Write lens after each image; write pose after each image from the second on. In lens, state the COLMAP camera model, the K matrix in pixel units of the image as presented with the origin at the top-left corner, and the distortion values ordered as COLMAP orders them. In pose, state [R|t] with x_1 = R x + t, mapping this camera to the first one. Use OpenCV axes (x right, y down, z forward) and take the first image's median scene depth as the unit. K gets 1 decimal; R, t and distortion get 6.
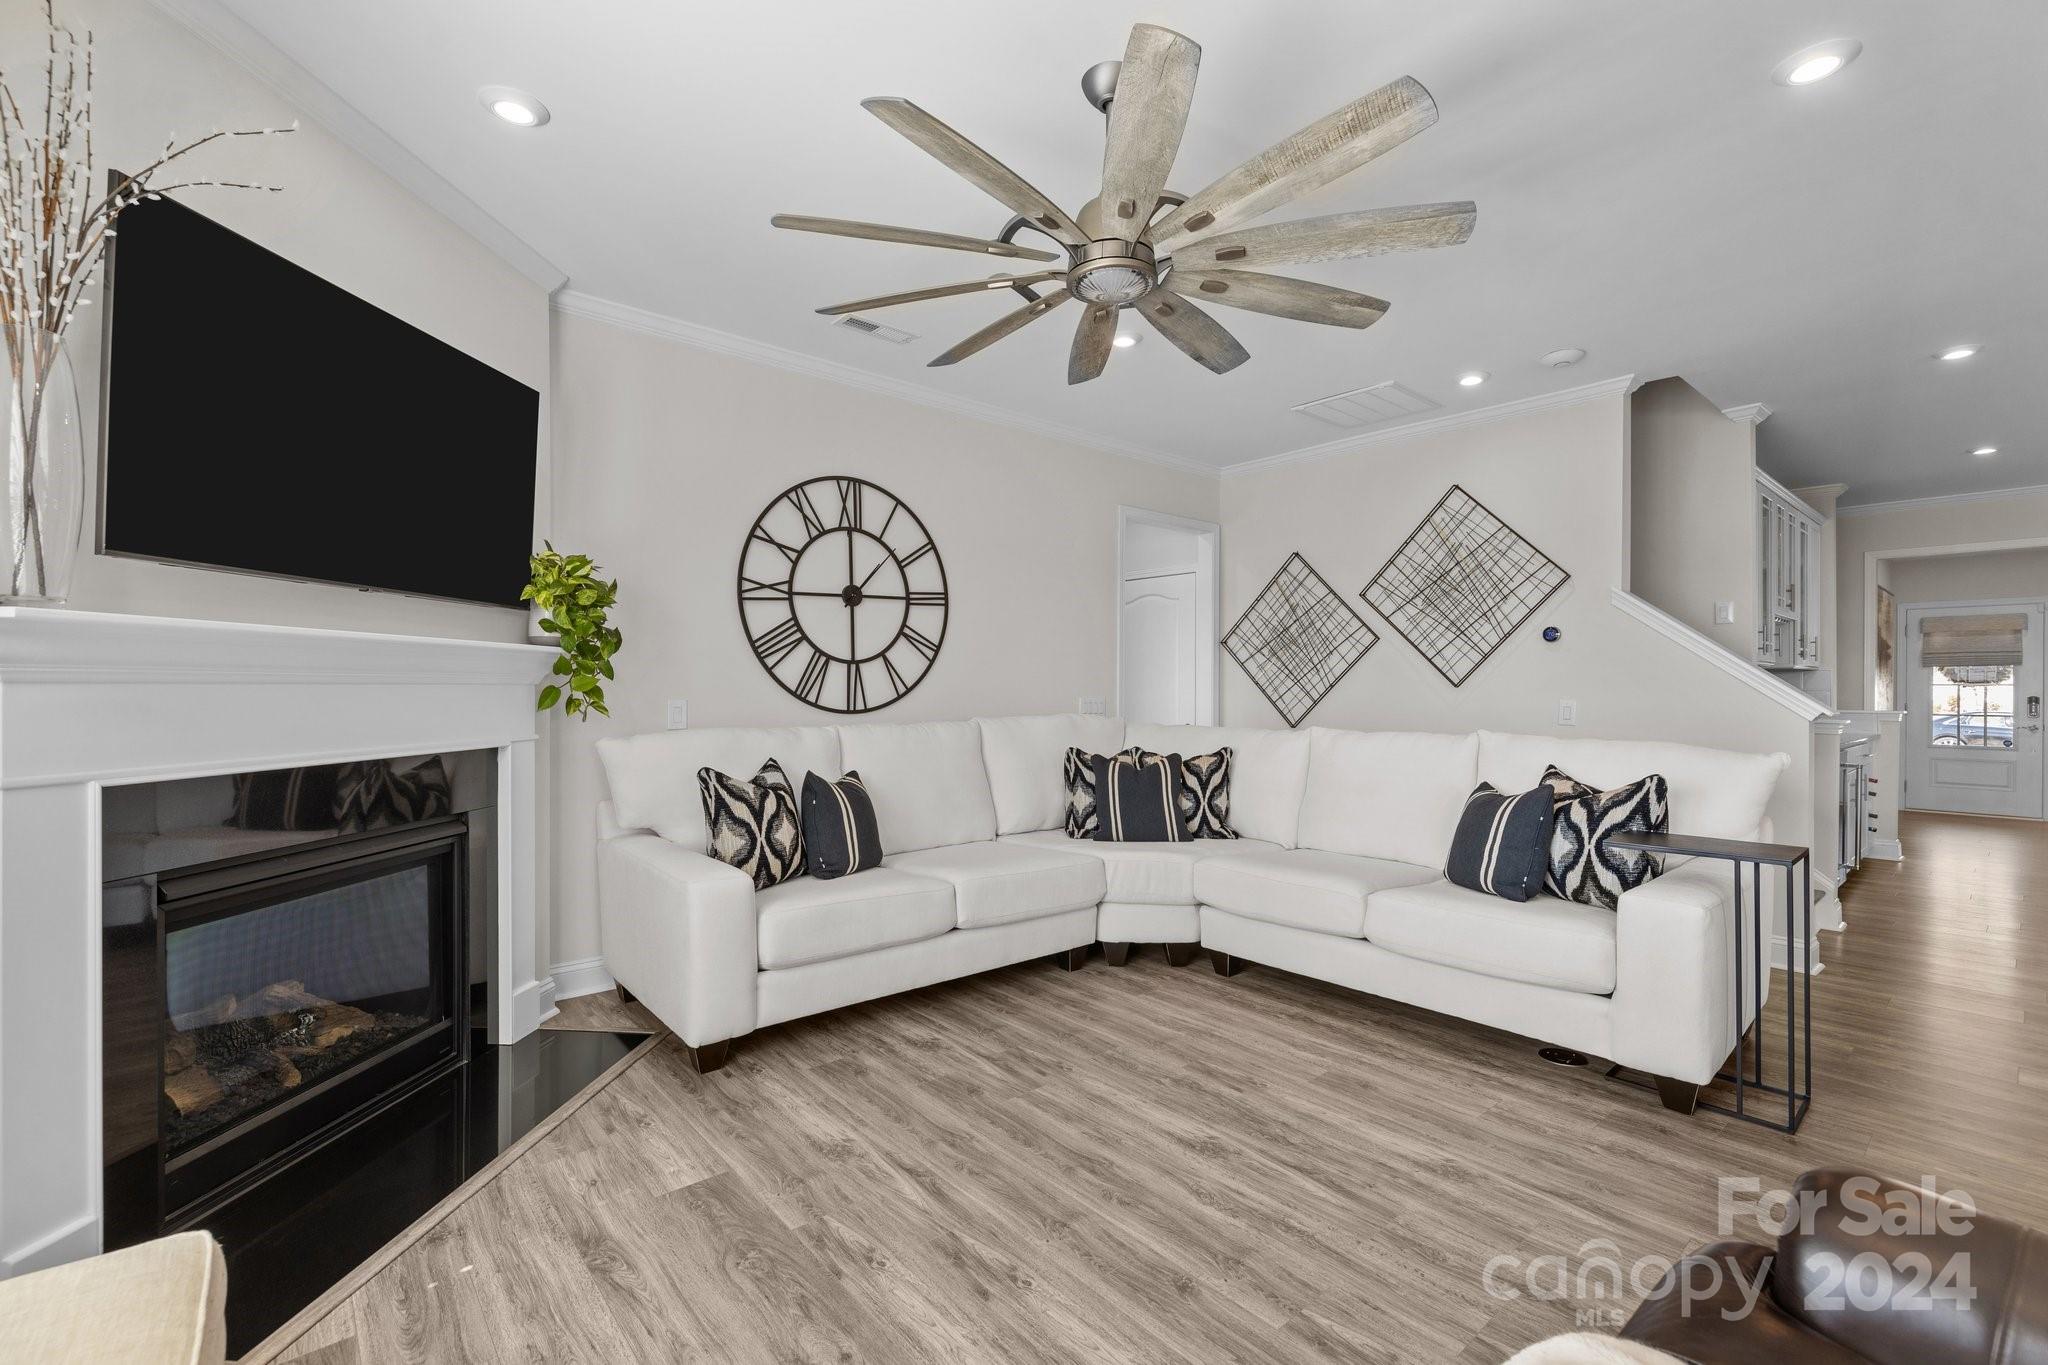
lens RADIAL K [[875.9, 0, 1025.6], [0, 875.9, 687.5], [0, 0, 1]] dist [-0.000248, -0.000020]
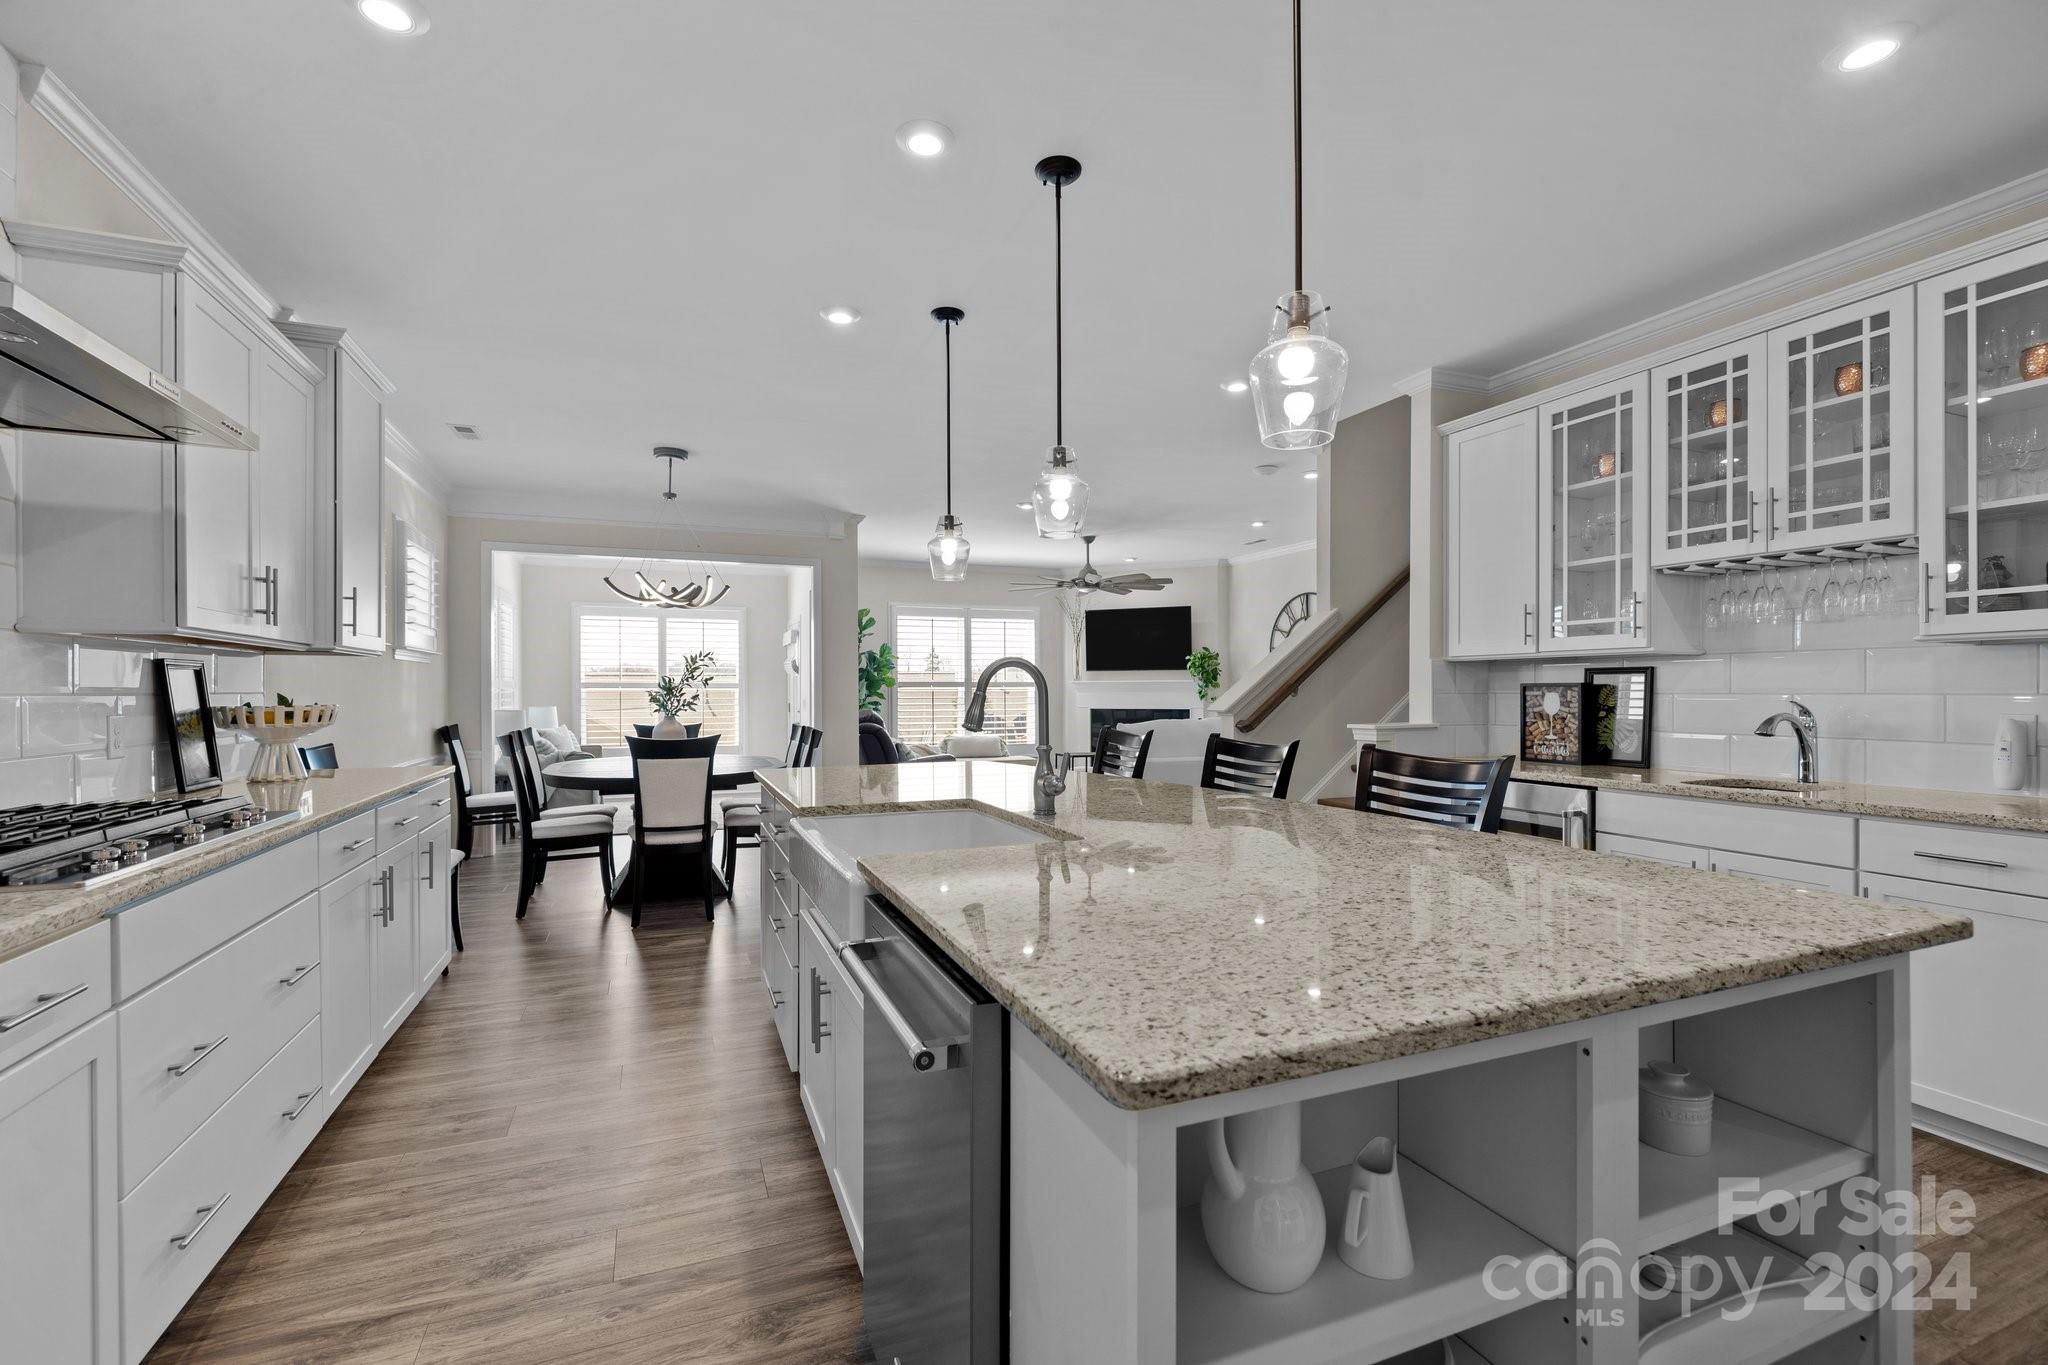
lens RADIAL K [[877.0, 0, 1012.6], [0, 877.0, 694.2], [0, 0, 1]] dist [-0.000612, -0.000248]
pose [[-0.315966, -0.000868, -0.948770, 2.112787], [-0.000031, 1.000000, -0.000905, 0.007891], [0.948770, -0.000257, -0.315966, 1.030431]]
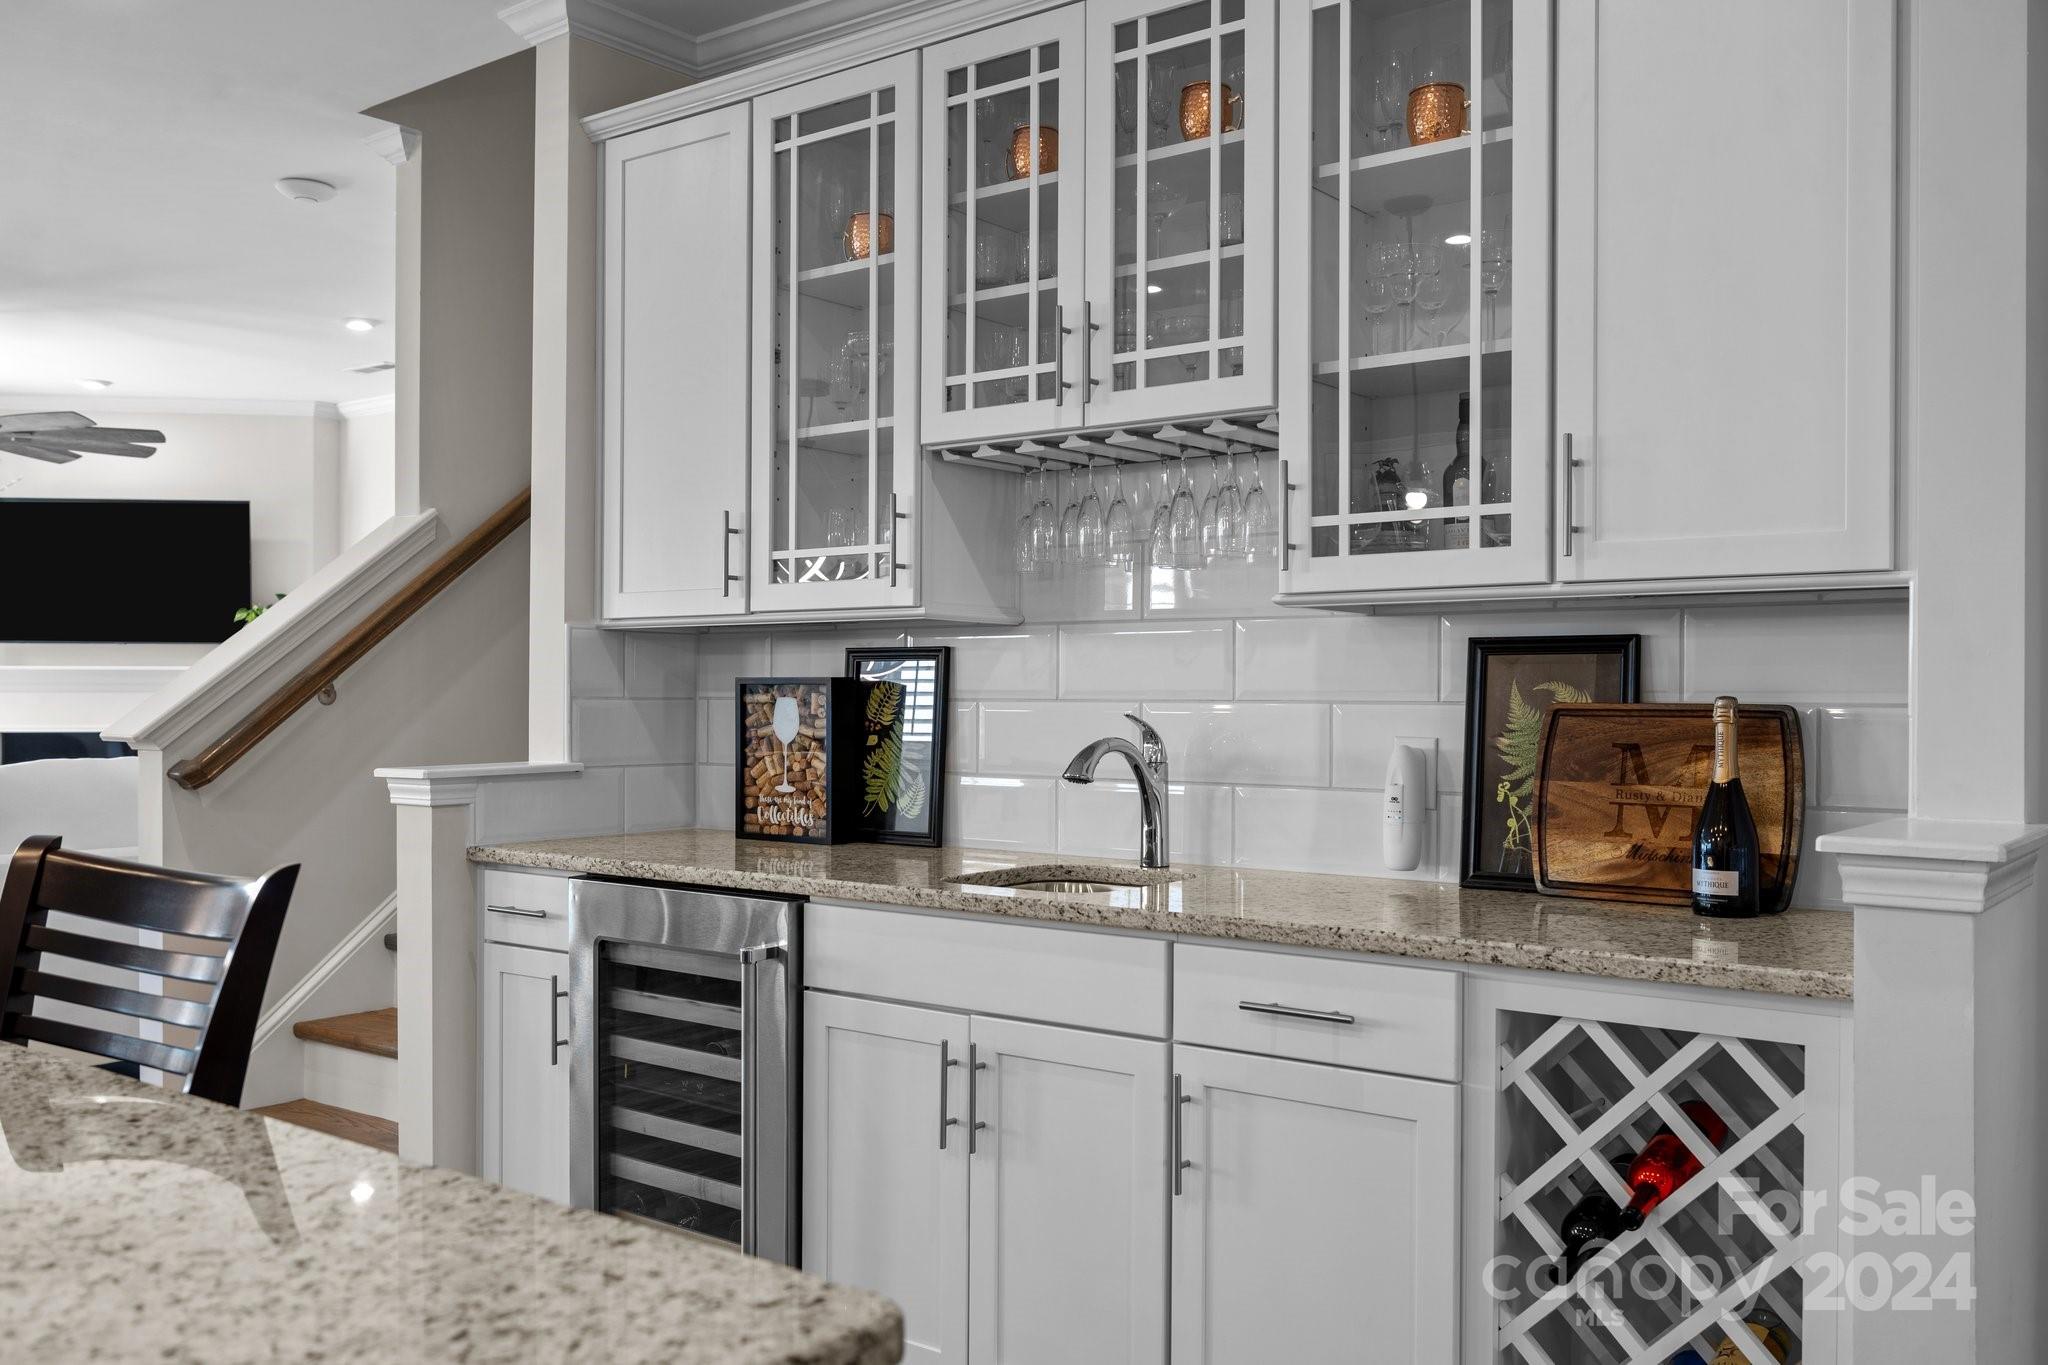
lens RADIAL K [[1731.8, 0, 1023.5], [0, 1731.8, 698.3], [0, 0, 1]] dist [0.004667, -0.000354]
pose [[0.213694, -0.002125, -0.976898, 1.943670], [-0.002647, 0.999993, -0.002754, 0.008041], [0.976897, 0.003174, 0.213687, 1.213144]]
